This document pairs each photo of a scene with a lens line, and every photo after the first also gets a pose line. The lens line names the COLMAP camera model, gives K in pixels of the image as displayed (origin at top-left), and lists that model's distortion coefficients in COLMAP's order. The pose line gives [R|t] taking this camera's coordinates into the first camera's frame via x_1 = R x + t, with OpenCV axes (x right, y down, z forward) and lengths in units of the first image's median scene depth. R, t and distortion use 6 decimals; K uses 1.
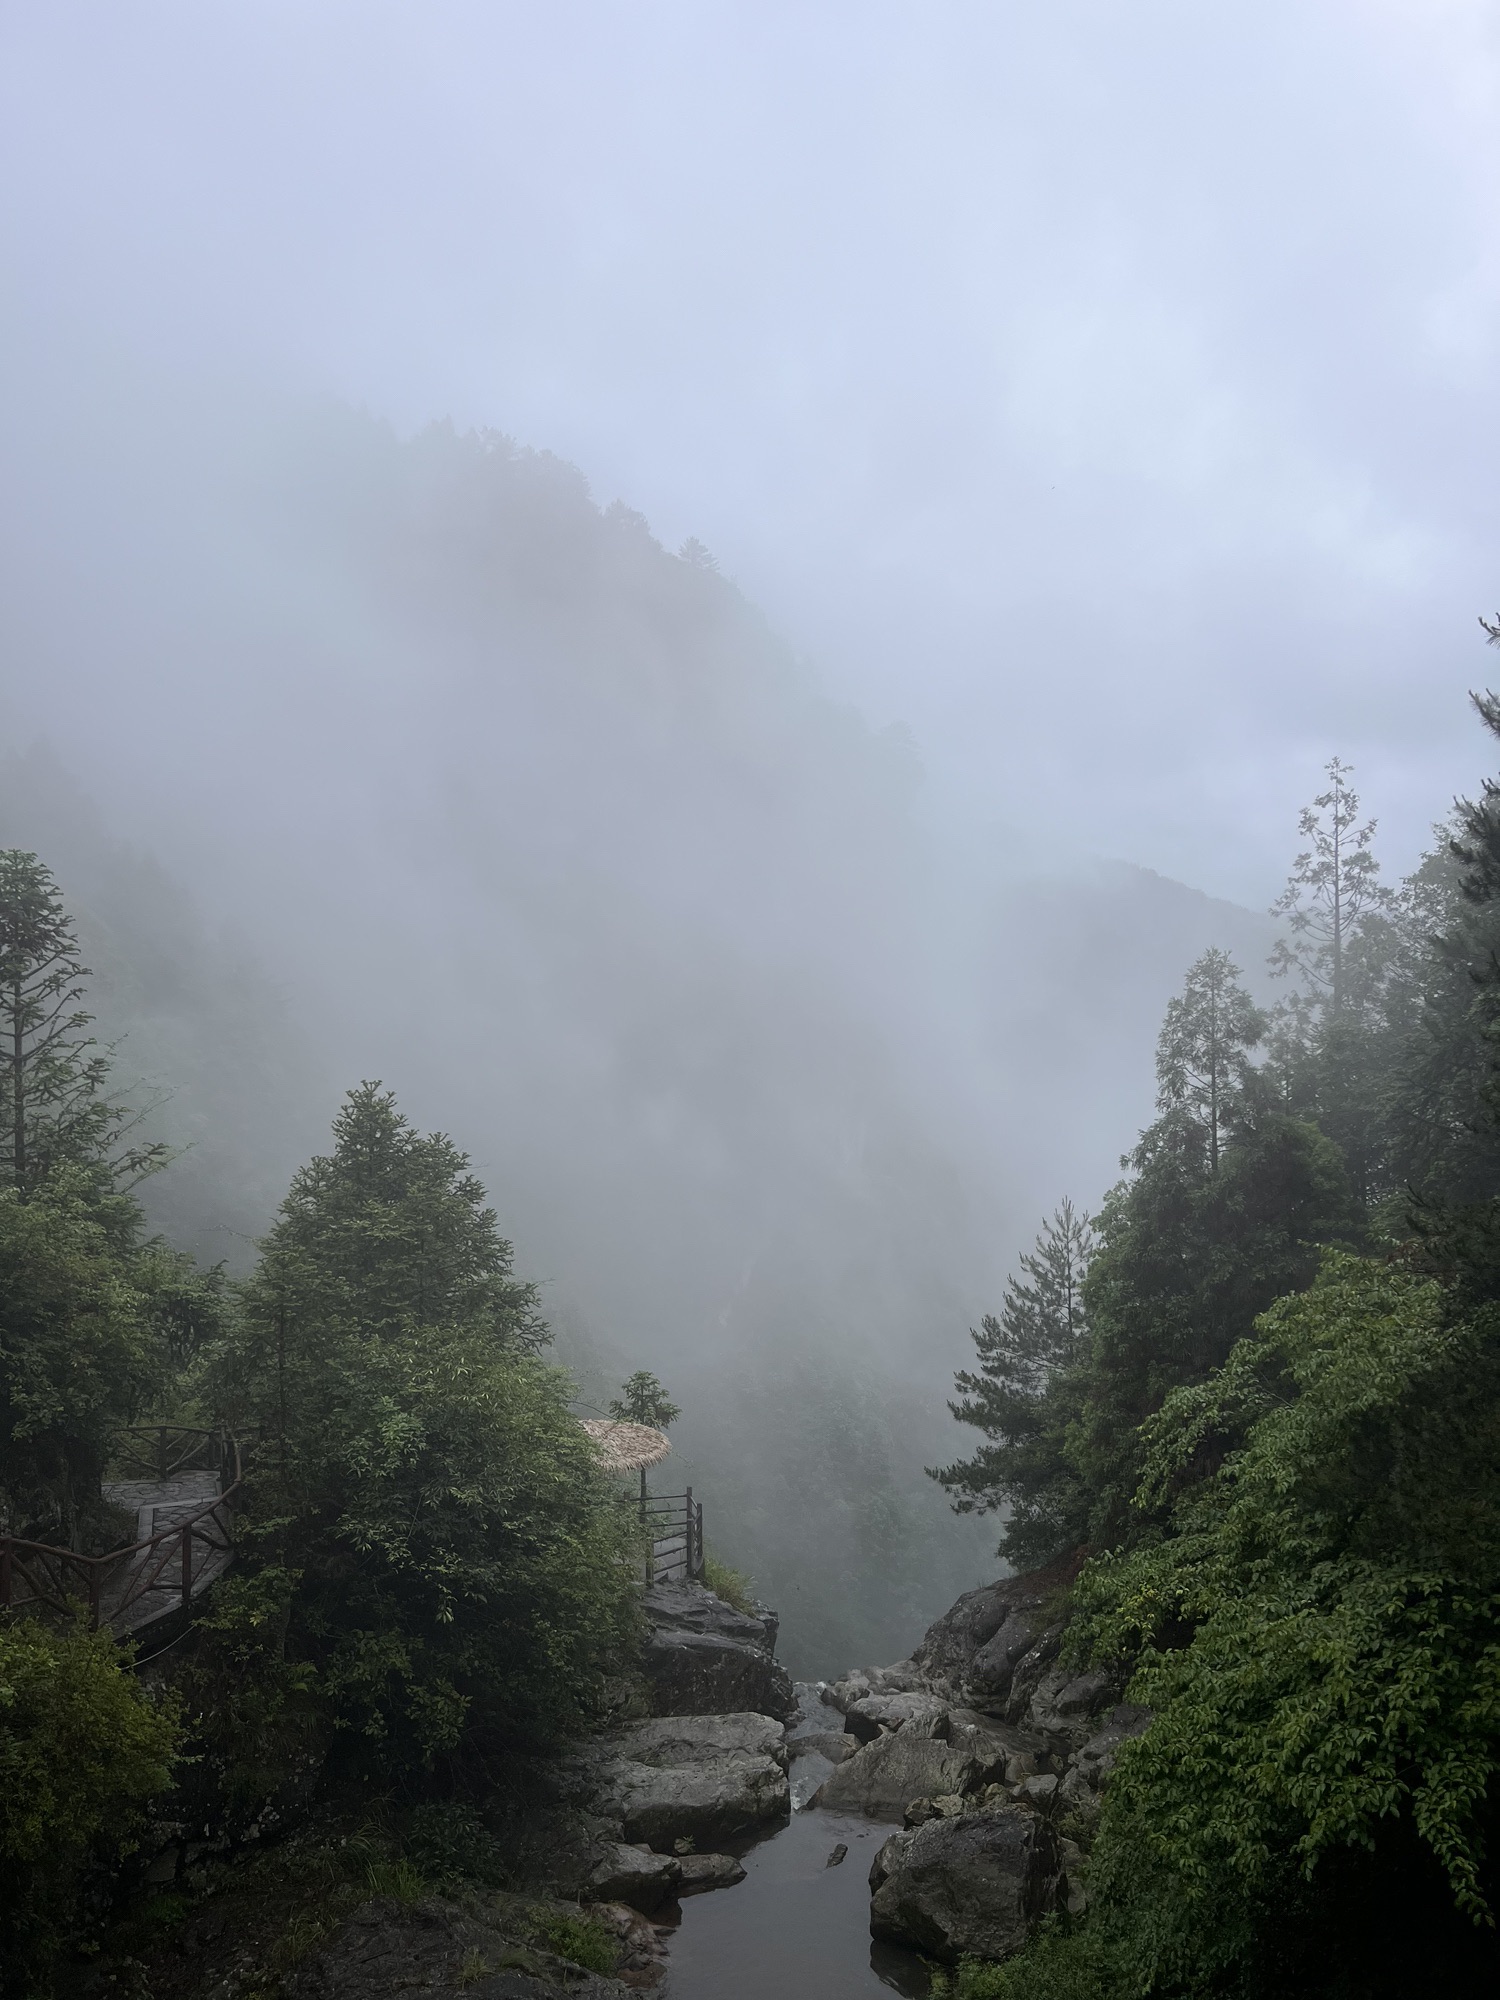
lens RADIAL K [[1517.3, 0, 750.0], [0, 1517.3, 1000.0], [0, 0, 1]] dist [-0.000980, -0.000534]
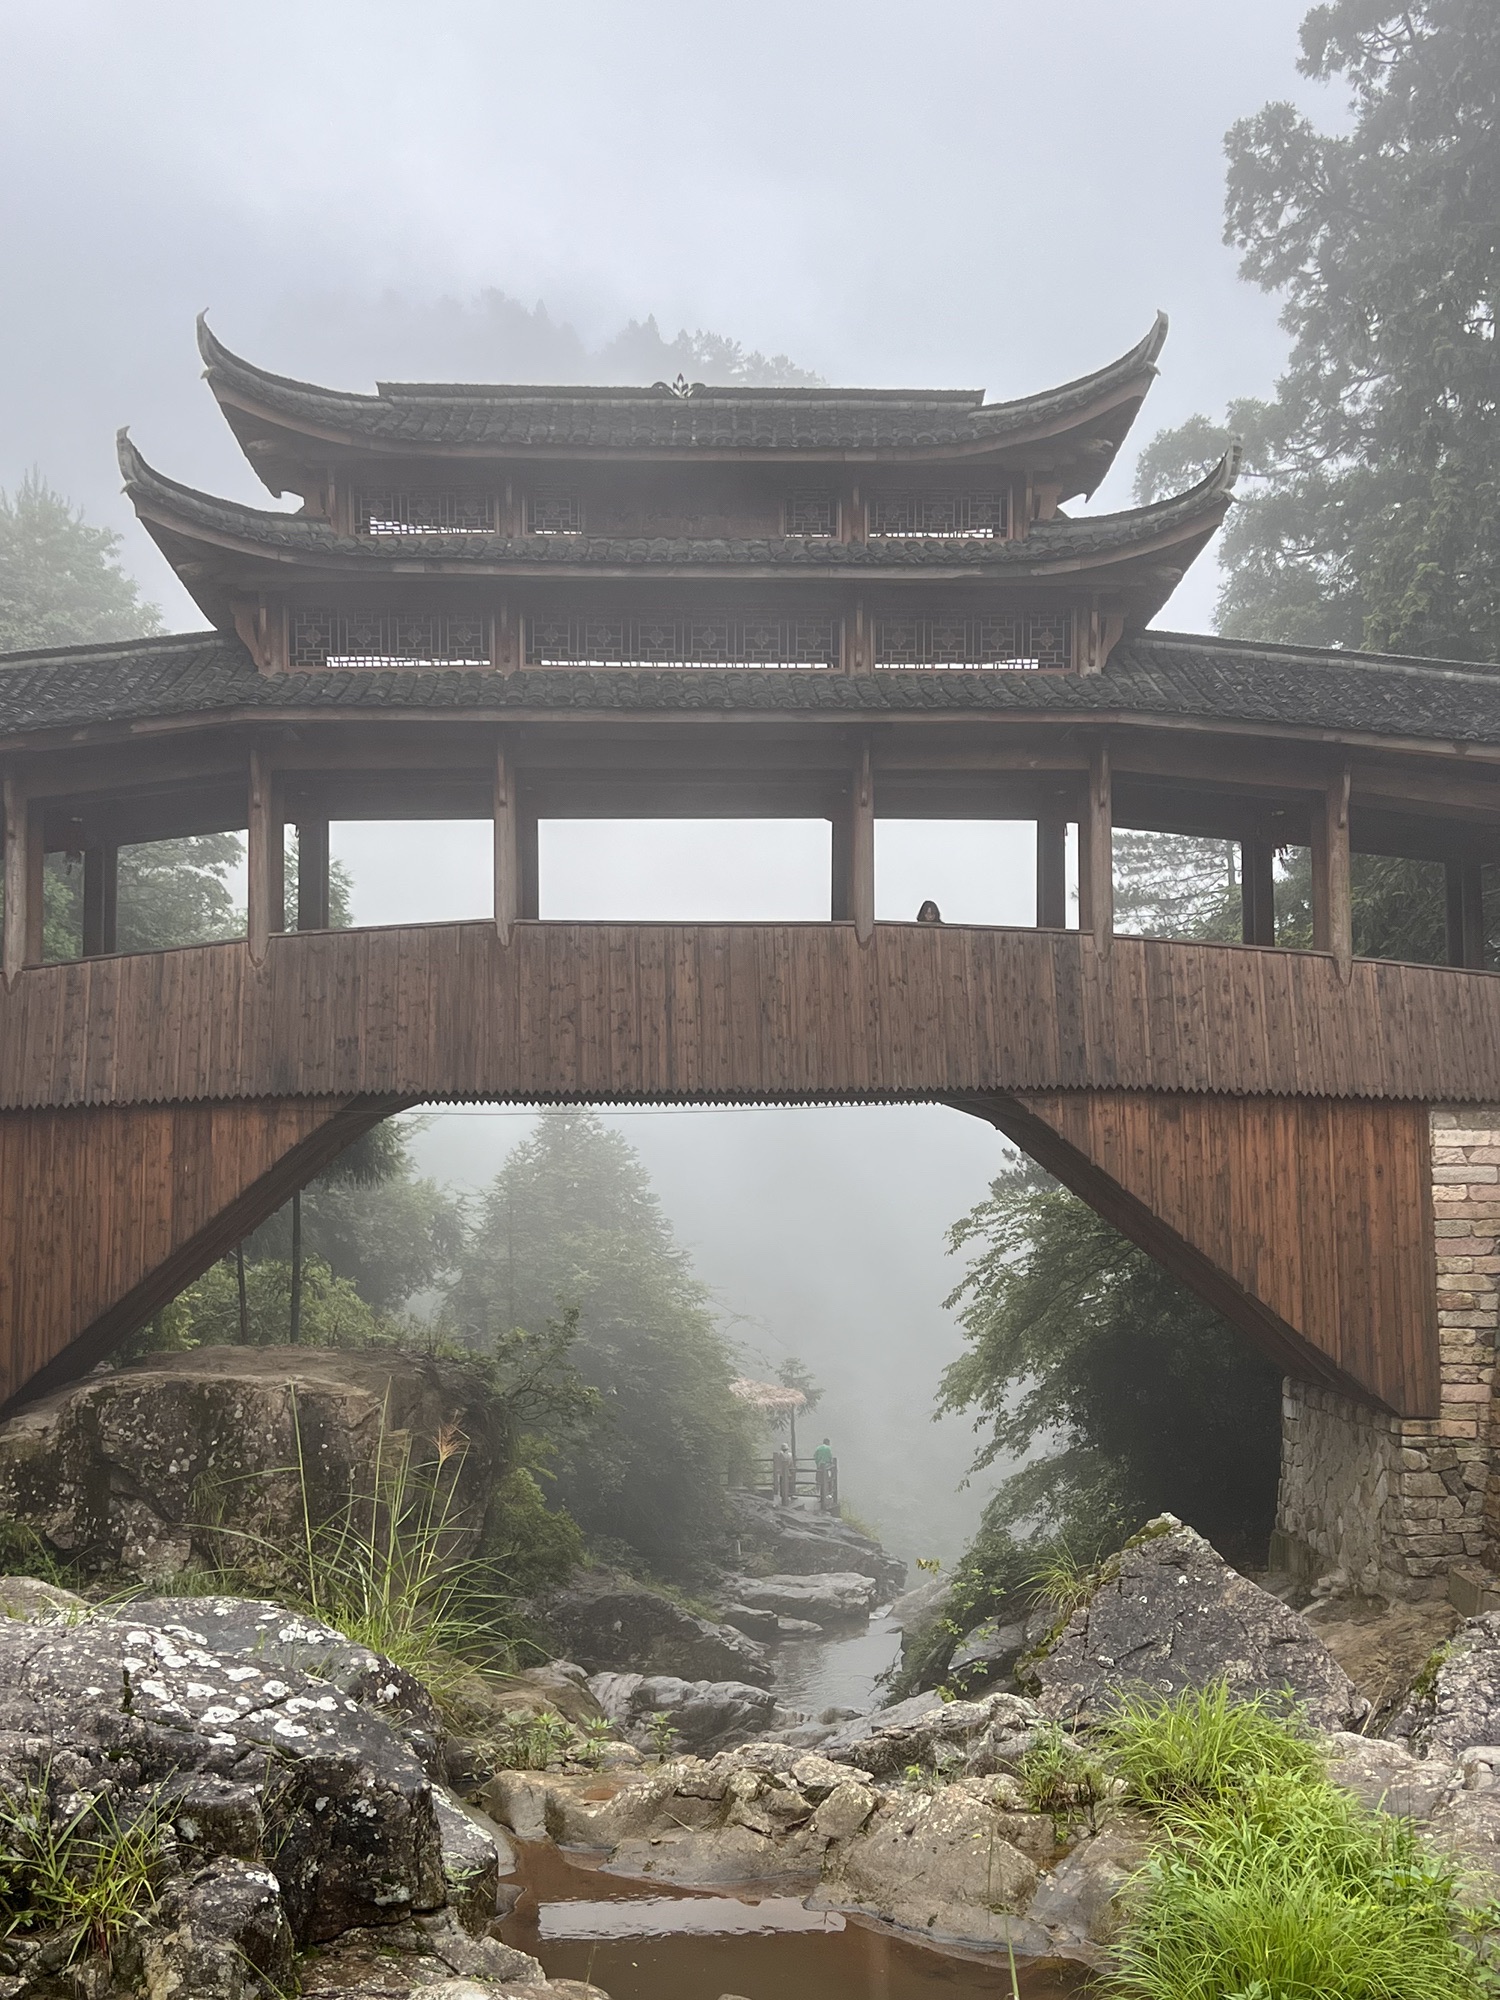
lens RADIAL K [[1938.4, 0, 750.0], [0, 1938.4, 1000.0], [0, 0, 1]] dist [0.104158, 0.000355]
pose [[0.989955, -0.017247, -0.140325, 0.177743], [0.012127, 0.999232, -0.037257, 0.048966], [0.140860, 0.035181, 0.989404, -0.768436]]
